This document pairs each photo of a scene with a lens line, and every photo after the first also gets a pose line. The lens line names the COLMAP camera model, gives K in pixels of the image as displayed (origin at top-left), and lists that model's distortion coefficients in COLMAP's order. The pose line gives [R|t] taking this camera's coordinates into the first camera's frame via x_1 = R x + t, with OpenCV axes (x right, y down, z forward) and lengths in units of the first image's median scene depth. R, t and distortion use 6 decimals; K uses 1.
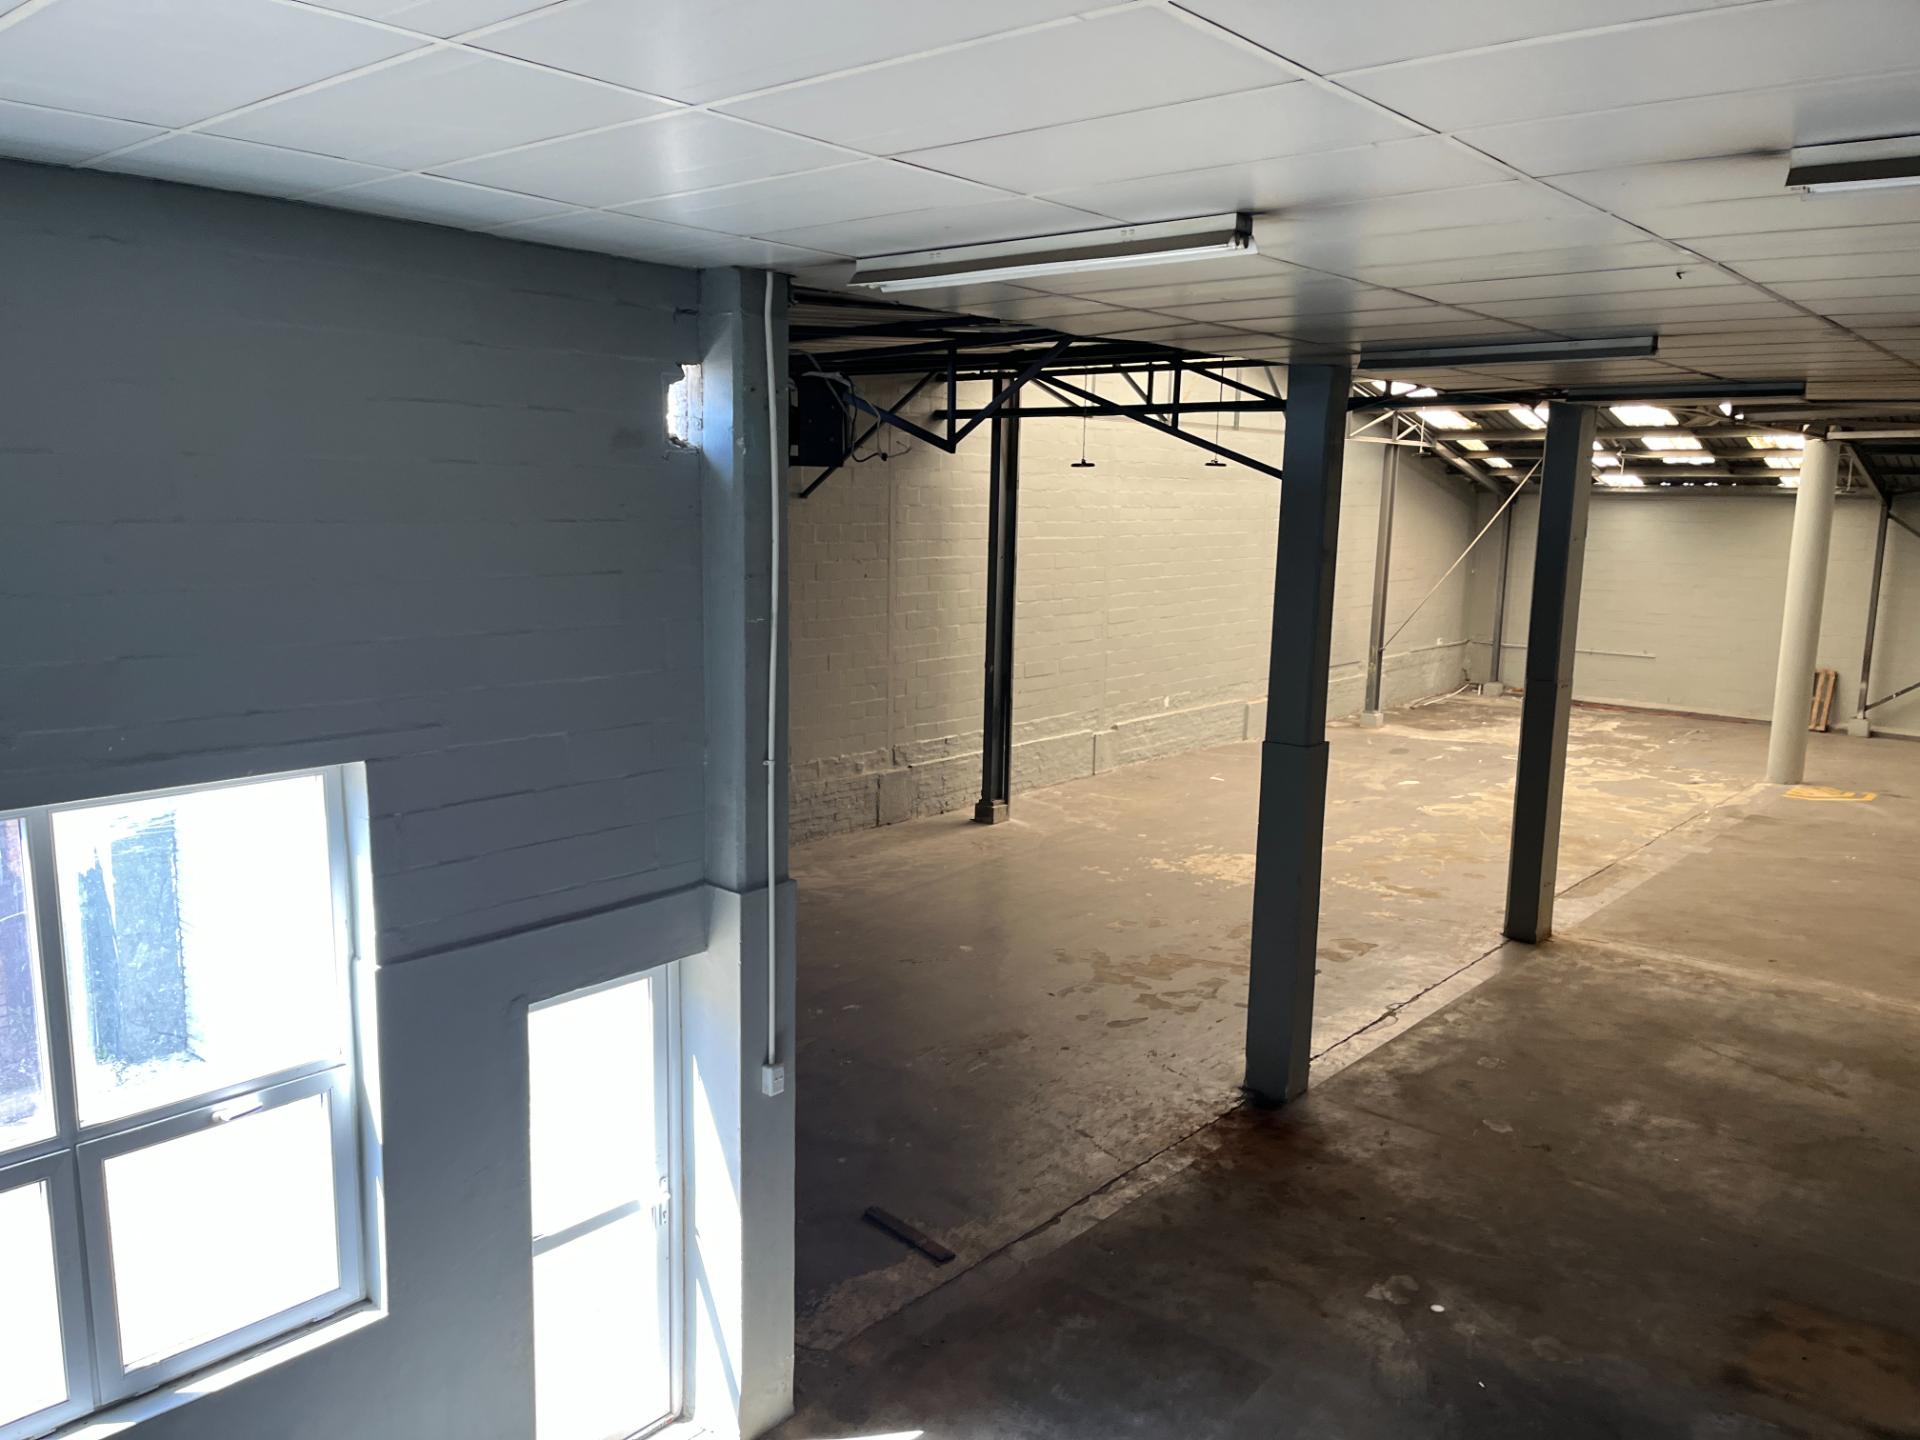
lens RADIAL K [[1451.0, 0, 946.2], [0, 1451.0, 725.4], [0, 0, 1]] dist [0.077135, -0.102988]
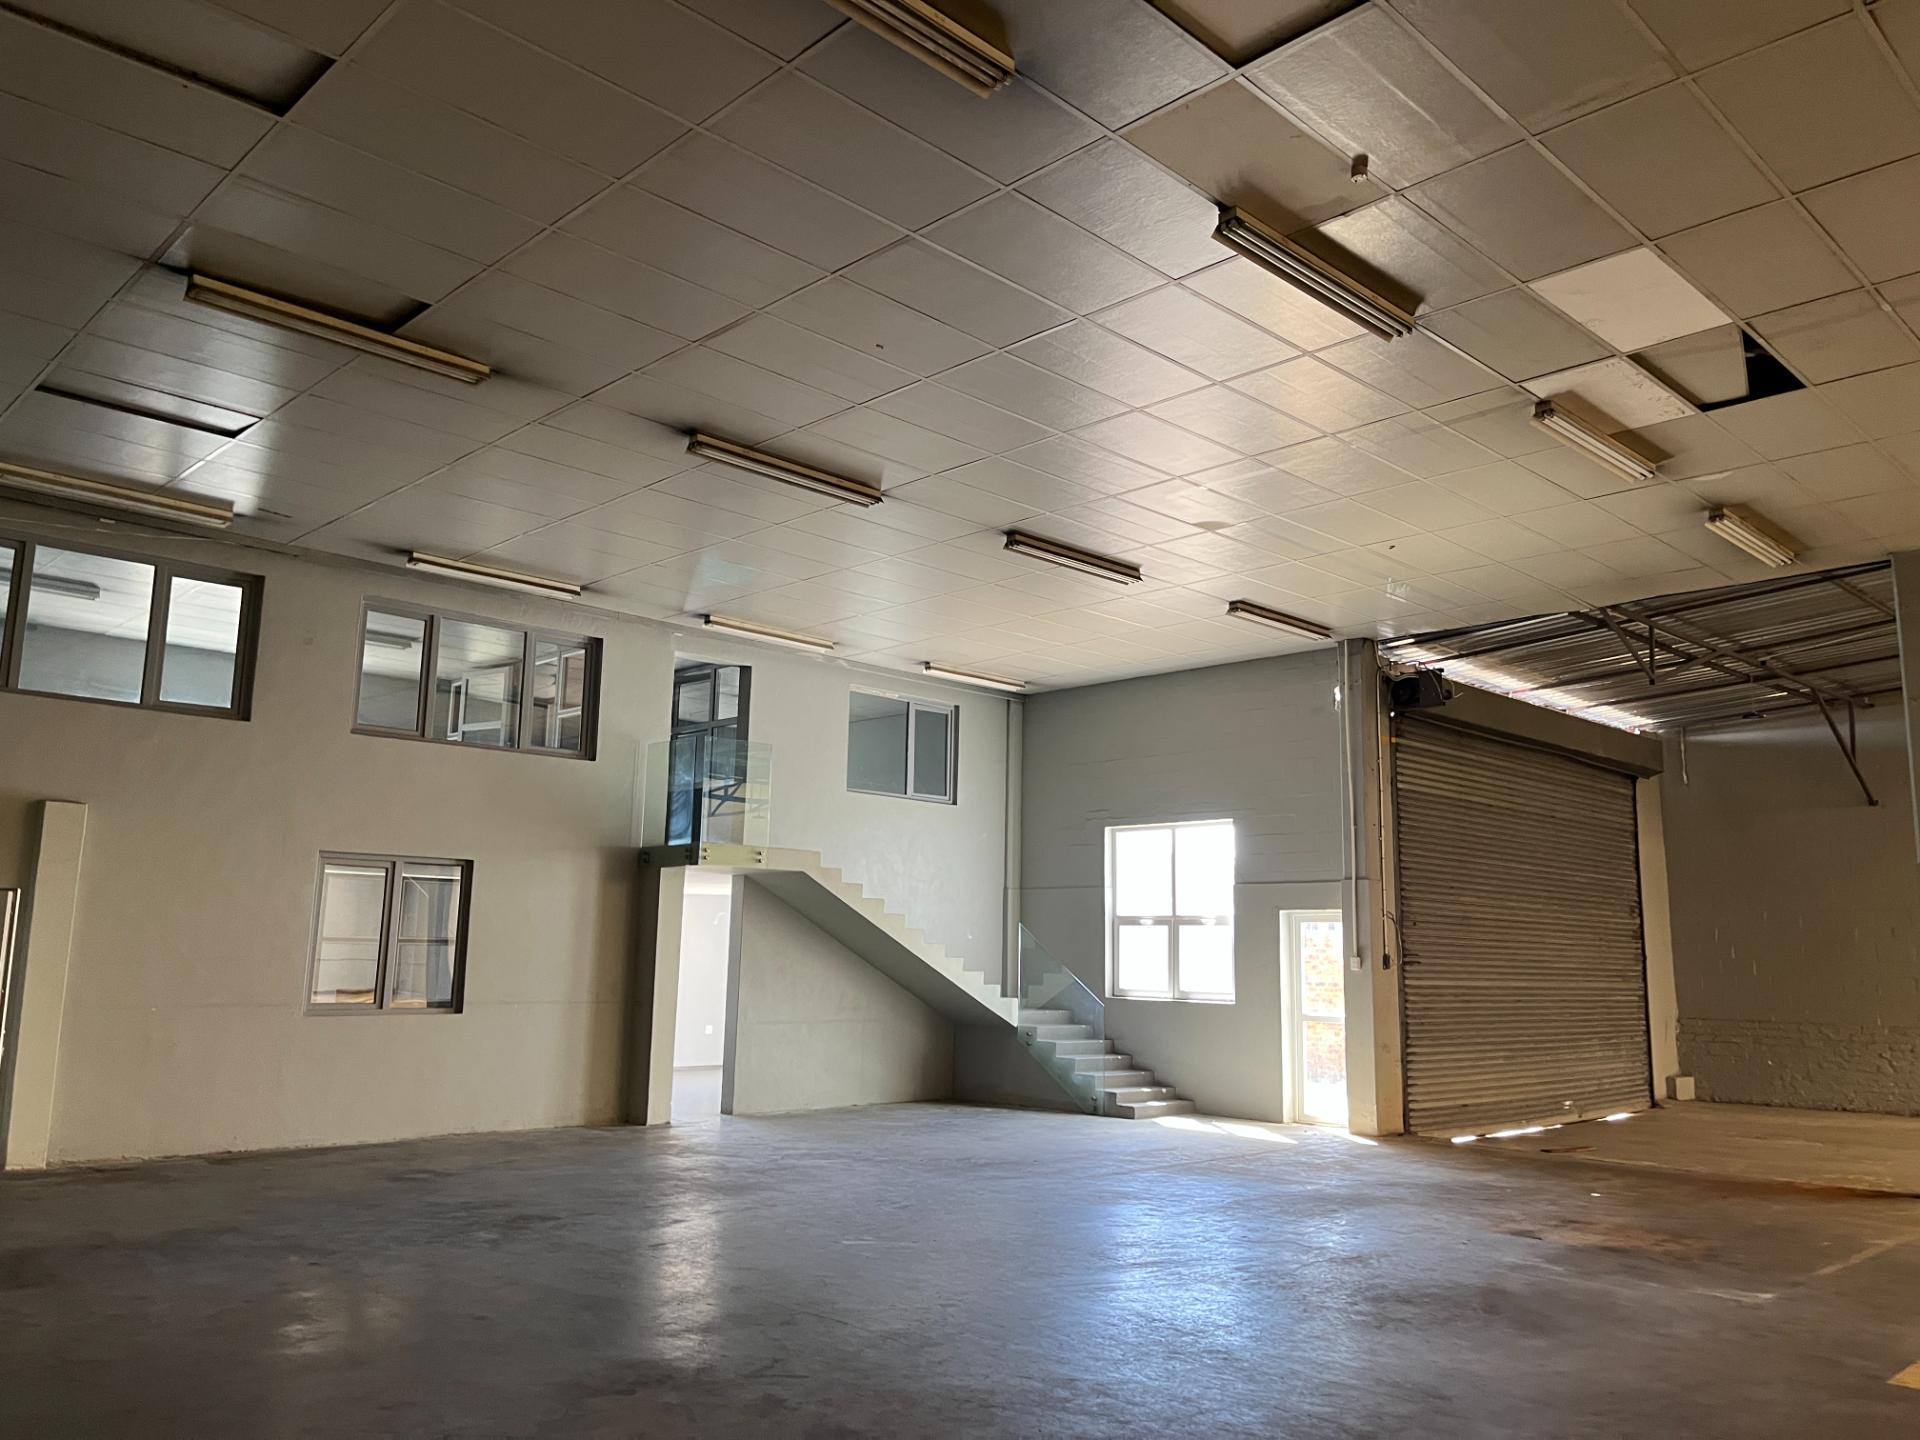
lens RADIAL K [[1451.0, 0, 962.5], [0, 1451.0, 714.3], [0, 0, 1]] dist [0.077135, -0.102988]
pose [[-0.089591, -0.186863, -0.978292, 0.780050], [-0.177635, 0.969492, -0.168914, 0.122587], [0.980010, 0.158646, -0.120051, 0.202390]]
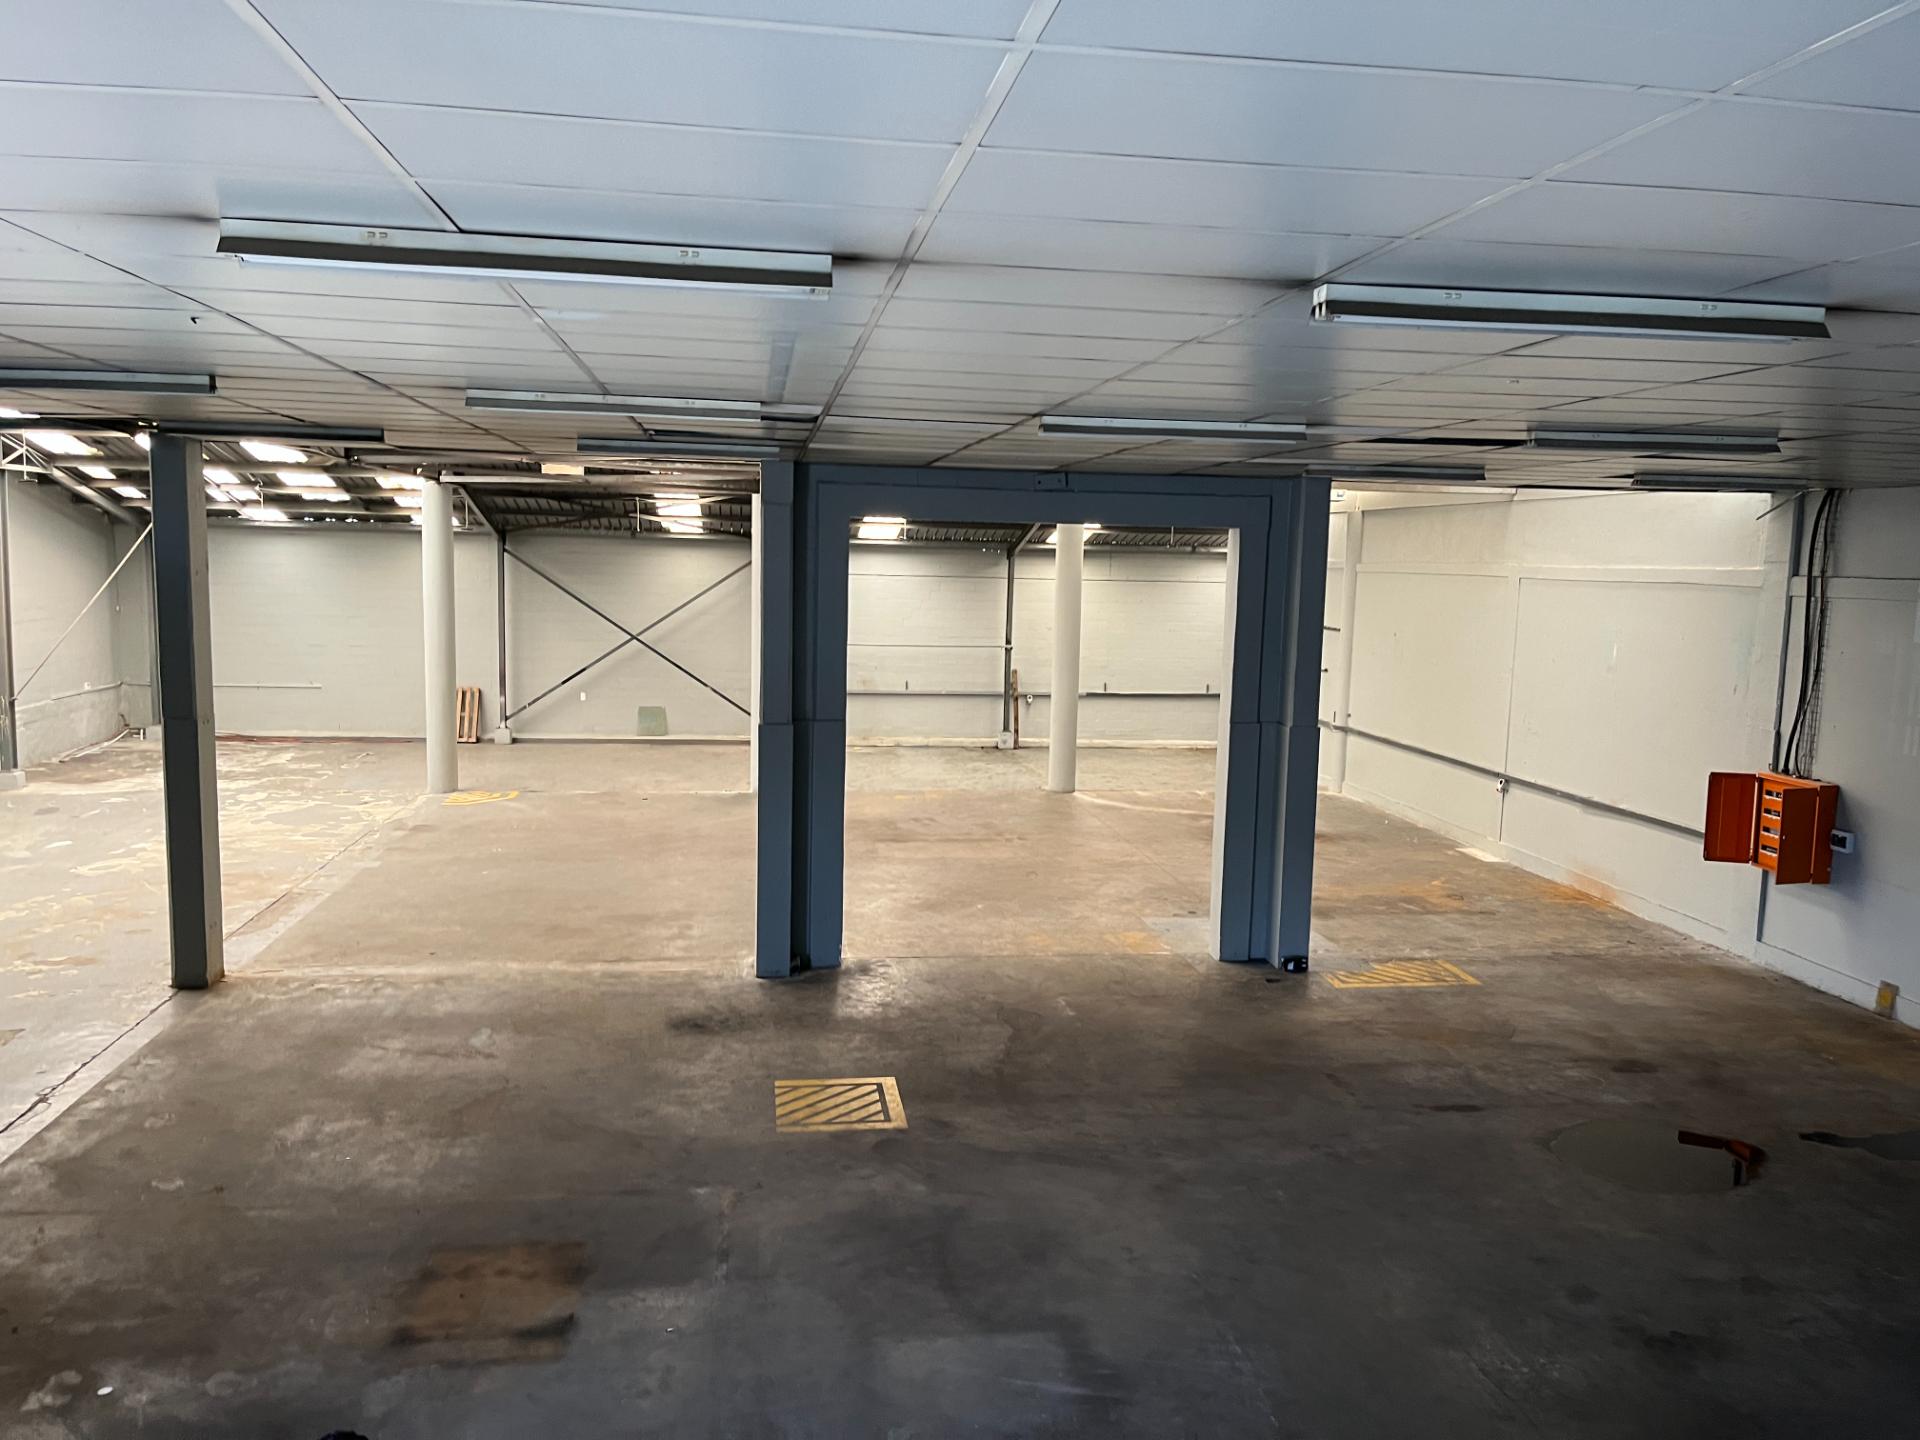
lens RADIAL K [[1451.0, 0, 962.7], [0, 1451.0, 727.2], [0, 0, 1]] dist [0.077135, -0.102988]
pose [[0.658462, -0.091834, 0.746991, 0.014378], [0.107895, 0.993794, 0.027067, 0.003629], [-0.744840, 0.062774, 0.664283, -0.024571]]
